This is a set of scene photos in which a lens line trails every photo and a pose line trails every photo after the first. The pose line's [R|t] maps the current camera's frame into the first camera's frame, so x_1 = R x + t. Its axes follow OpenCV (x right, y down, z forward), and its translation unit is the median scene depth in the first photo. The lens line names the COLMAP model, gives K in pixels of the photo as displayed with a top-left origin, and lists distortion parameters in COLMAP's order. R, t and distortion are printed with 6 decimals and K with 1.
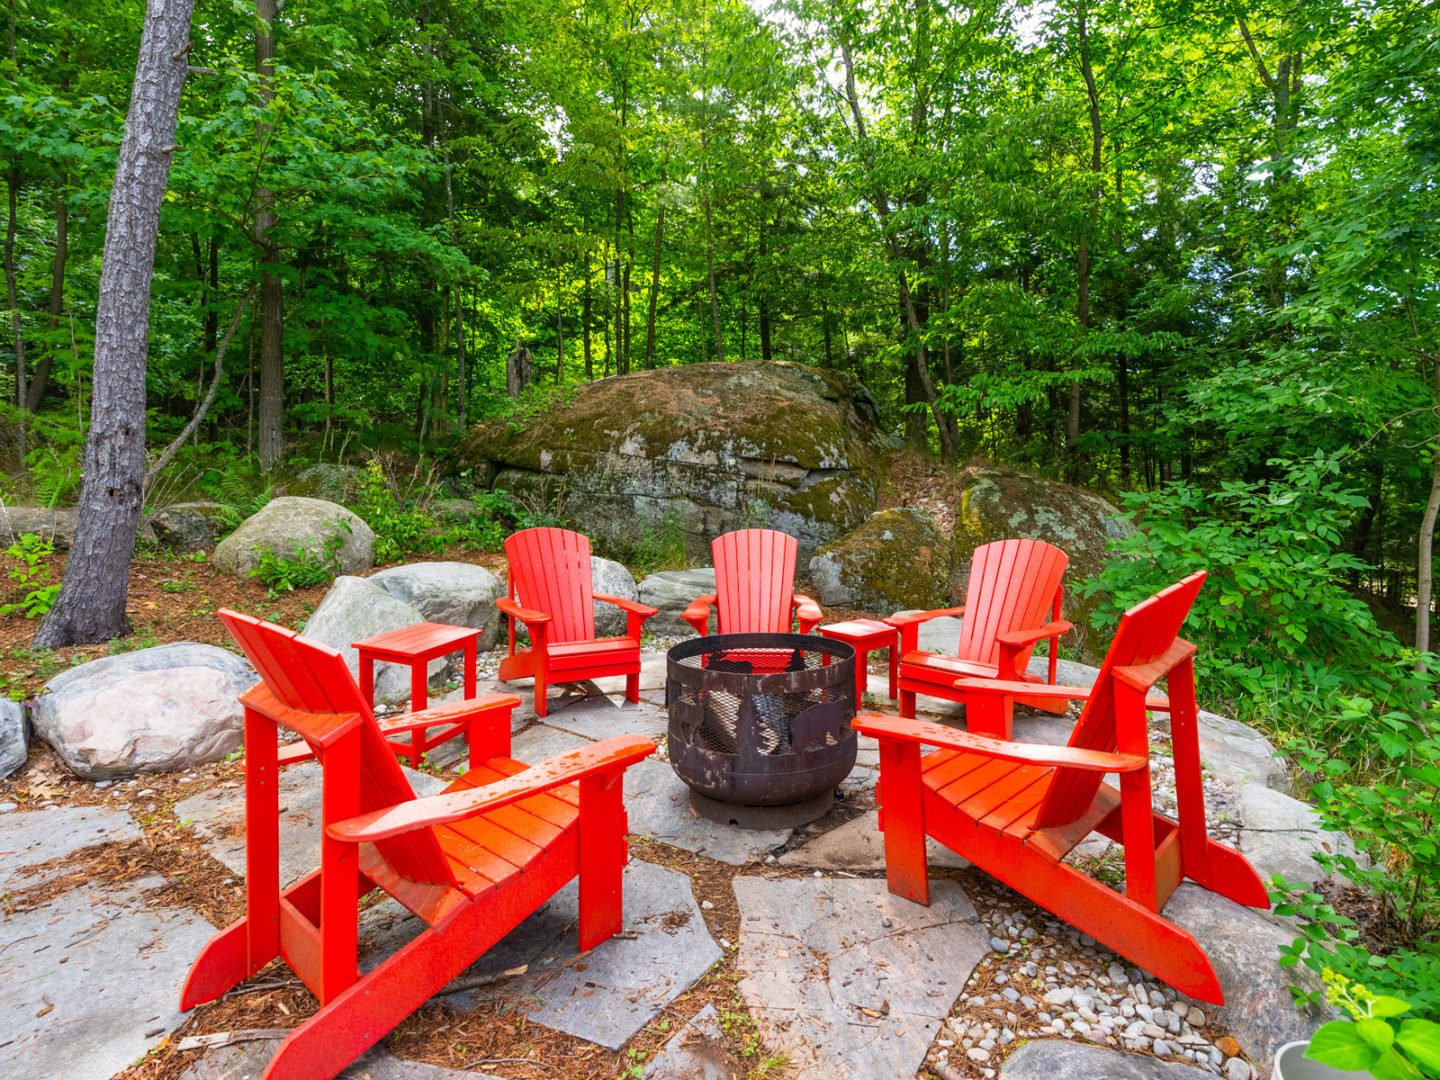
lens RADIAL K [[736.8, 0, 720.1], [0, 736.8, 531.2], [0, 0, 1]] dist [-0.012838, 0.004625]
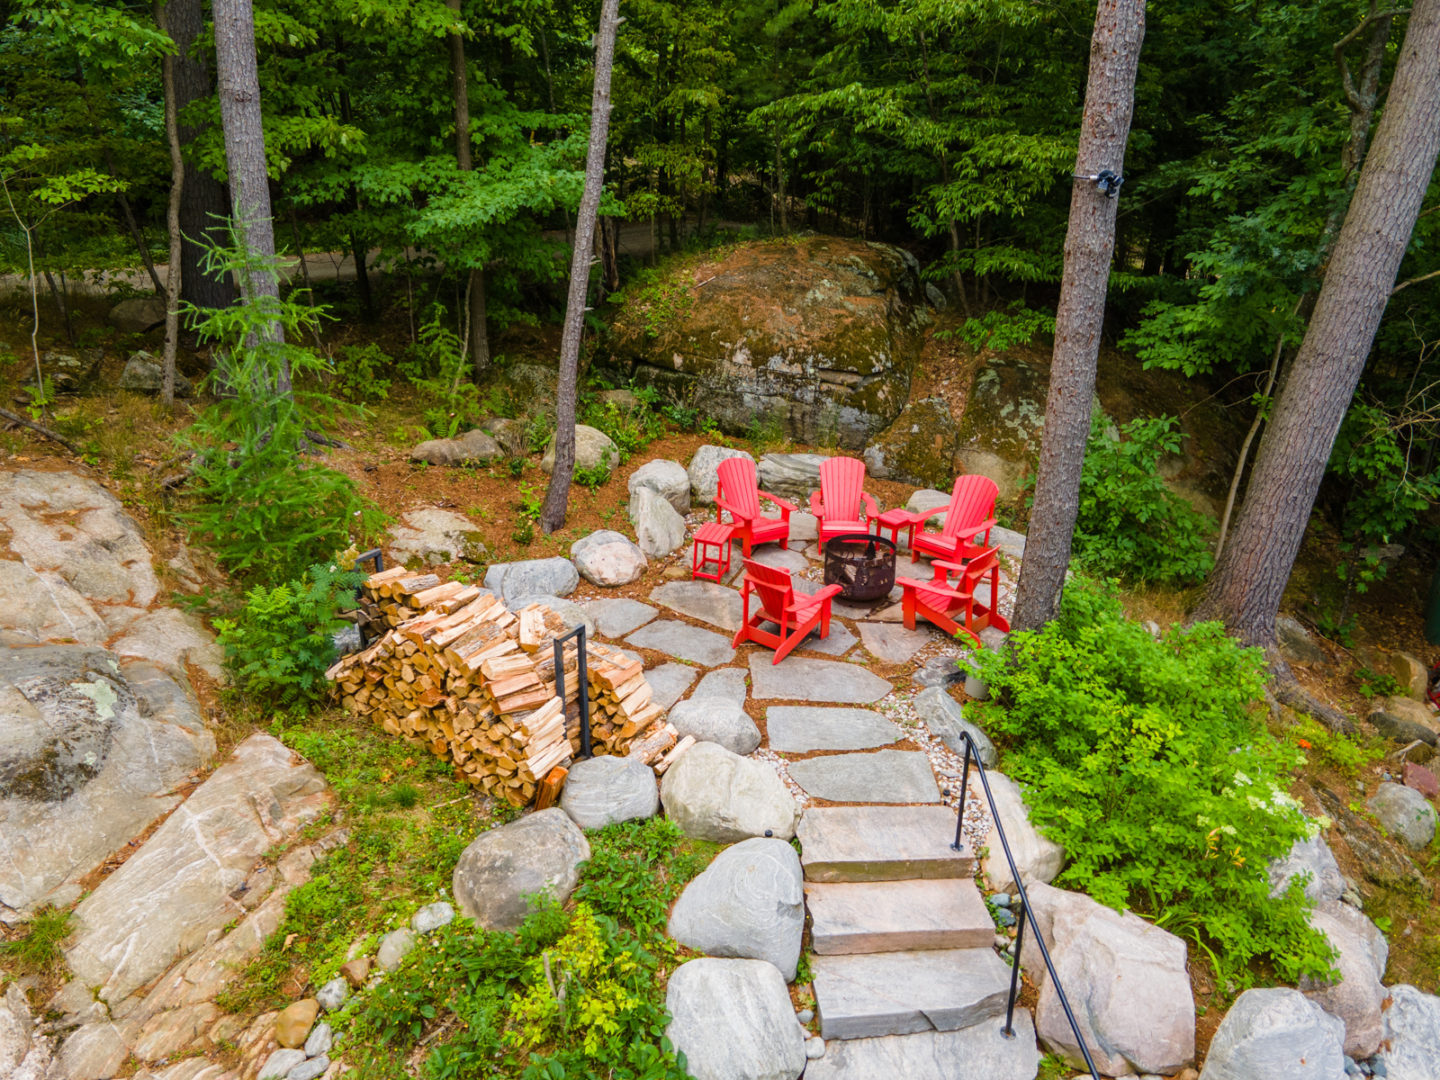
lens RADIAL K [[736.8, 0, 716.3], [0, 736.8, 544.1], [0, 0, 1]] dist [-0.012838, 0.004625]
pose [[0.999413, 0.011805, -0.032175, -0.121162], [-0.001547, 0.953393, 0.301728, -0.205512], [0.034237, -0.301500, 0.952851, -0.492621]]
